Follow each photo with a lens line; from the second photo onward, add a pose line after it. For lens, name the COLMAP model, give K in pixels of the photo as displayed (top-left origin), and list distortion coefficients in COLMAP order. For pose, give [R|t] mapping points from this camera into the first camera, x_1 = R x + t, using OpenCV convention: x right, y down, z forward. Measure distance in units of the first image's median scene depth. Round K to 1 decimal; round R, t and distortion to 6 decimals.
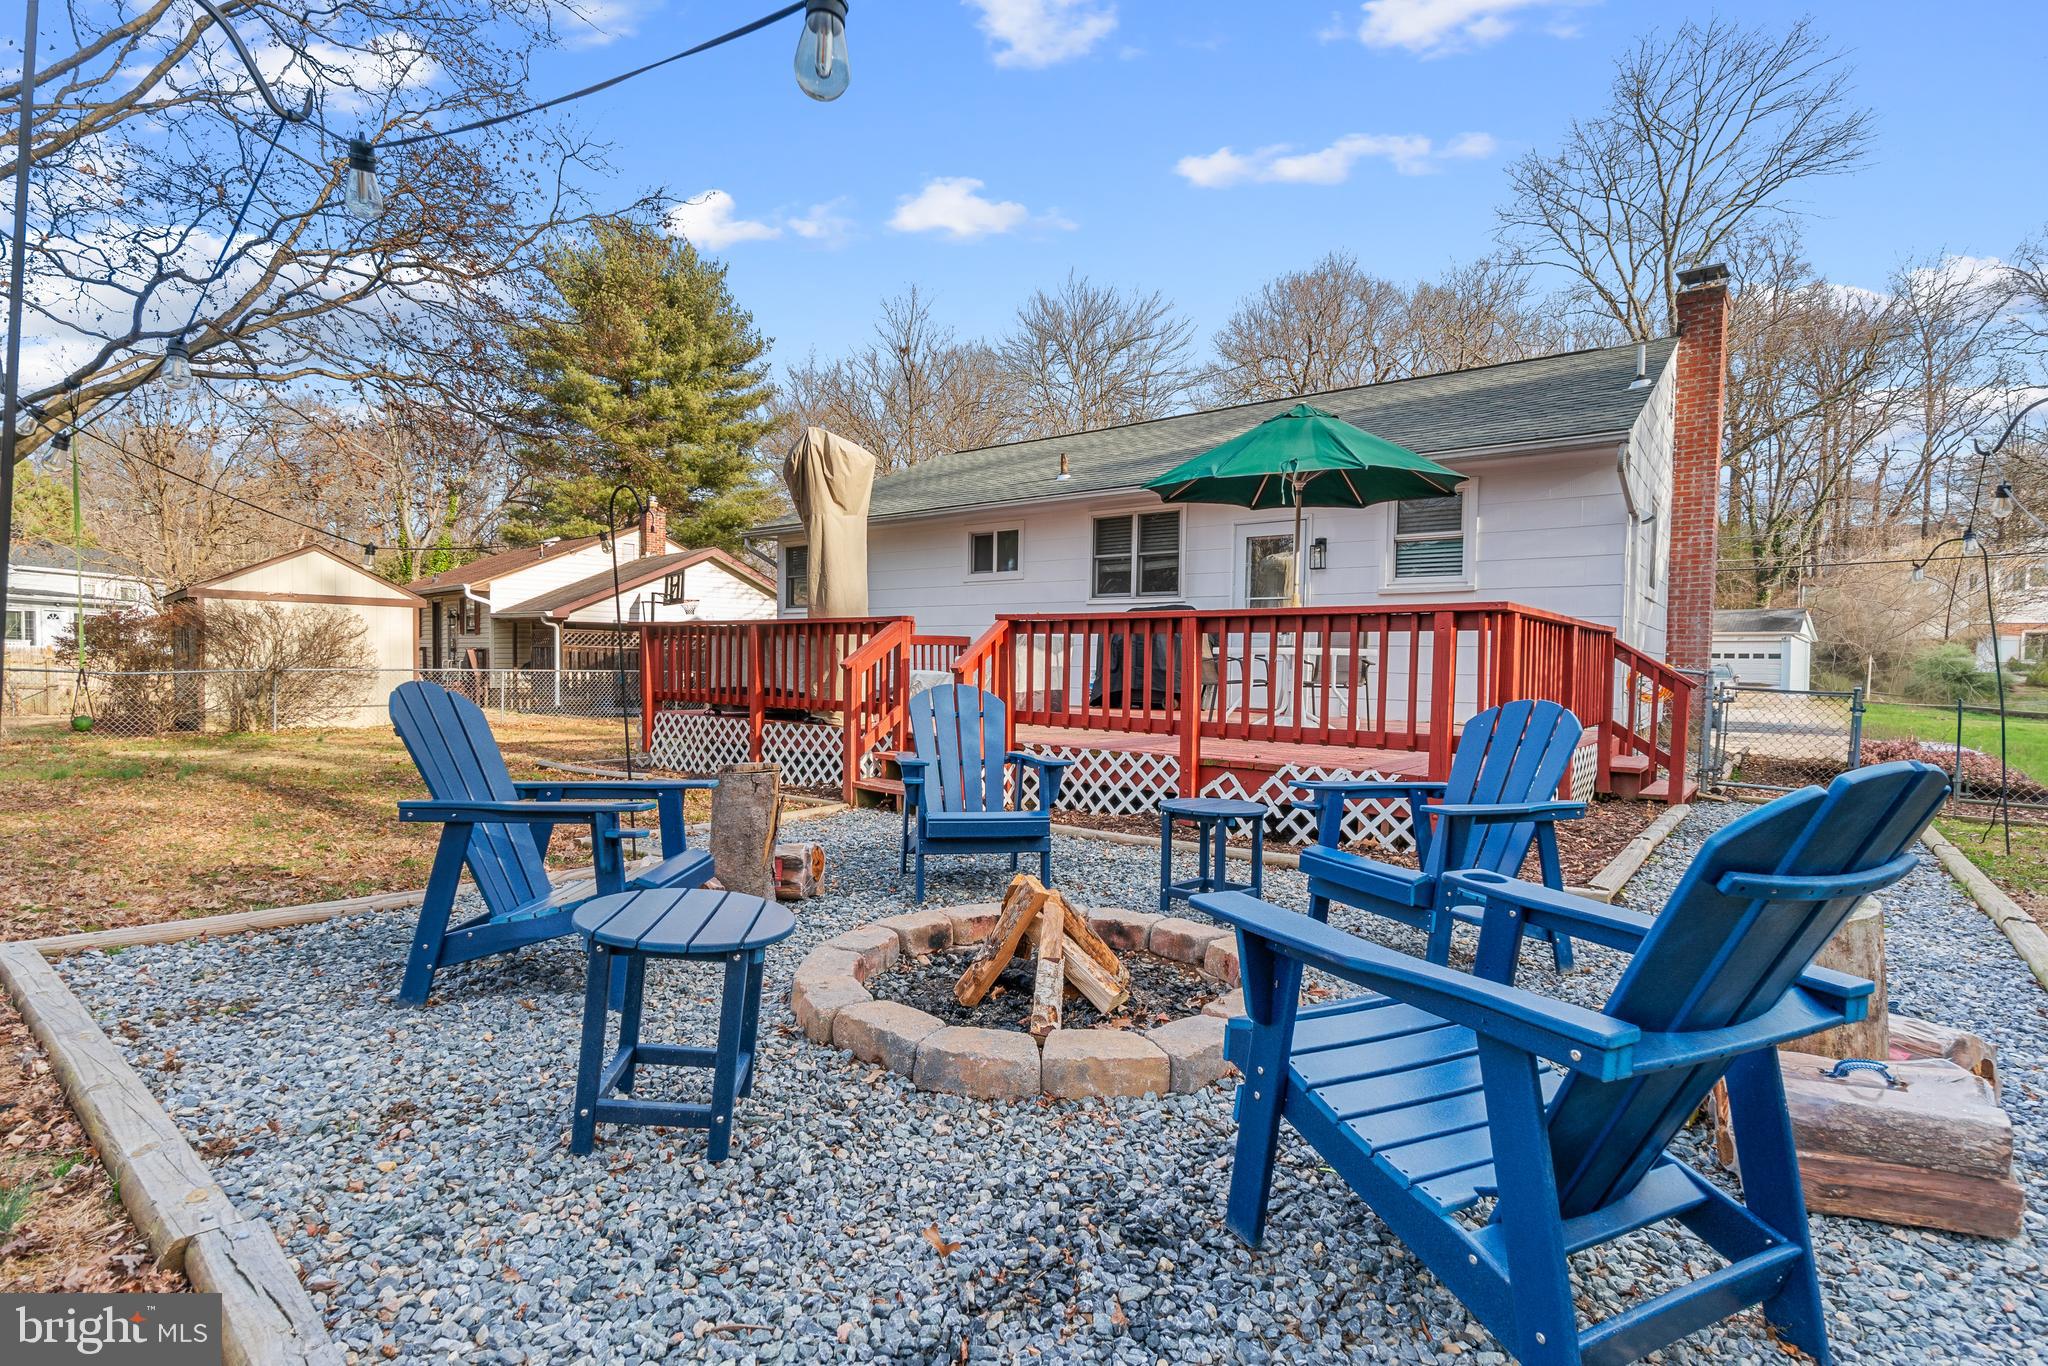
lens RADIAL K [[946.4, 0, 1017.7], [0, 946.4, 695.4], [0, 0, 1]] dist [-0.002822, -0.000659]
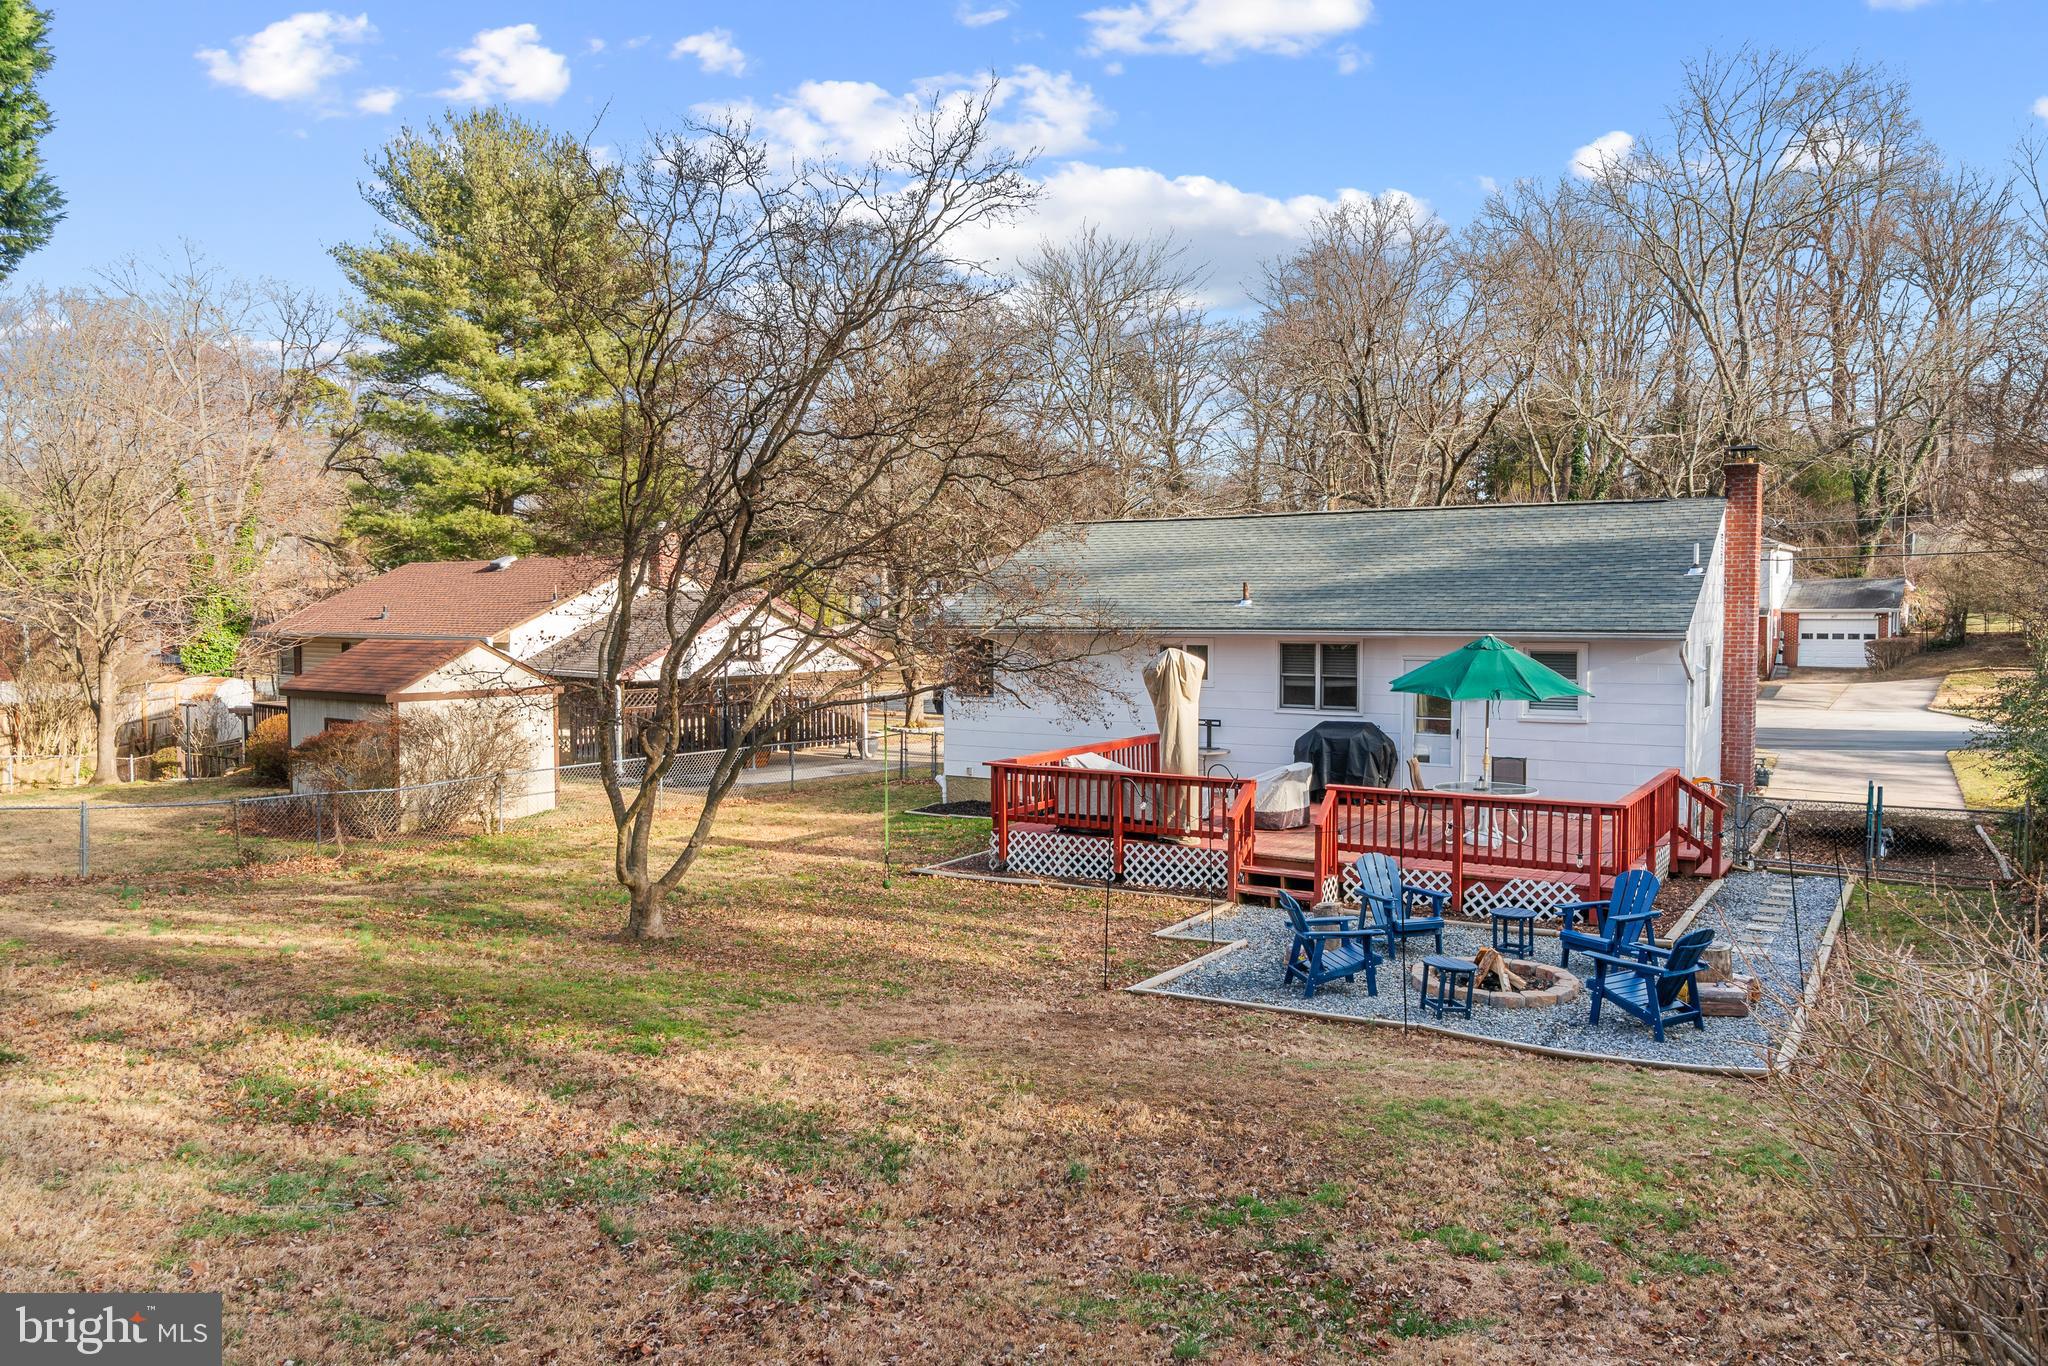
lens RADIAL K [[1376.8, 0, 1026.1], [0, 1376.8, 678.0], [0, 0, 1]] dist [-0.008295, 0.003546]
pose [[0.994151, -0.025078, 0.105049, -0.689255], [0.023679, 0.999614, 0.014540, -0.279009], [-0.105373, -0.011967, 0.994361, -1.164752]]
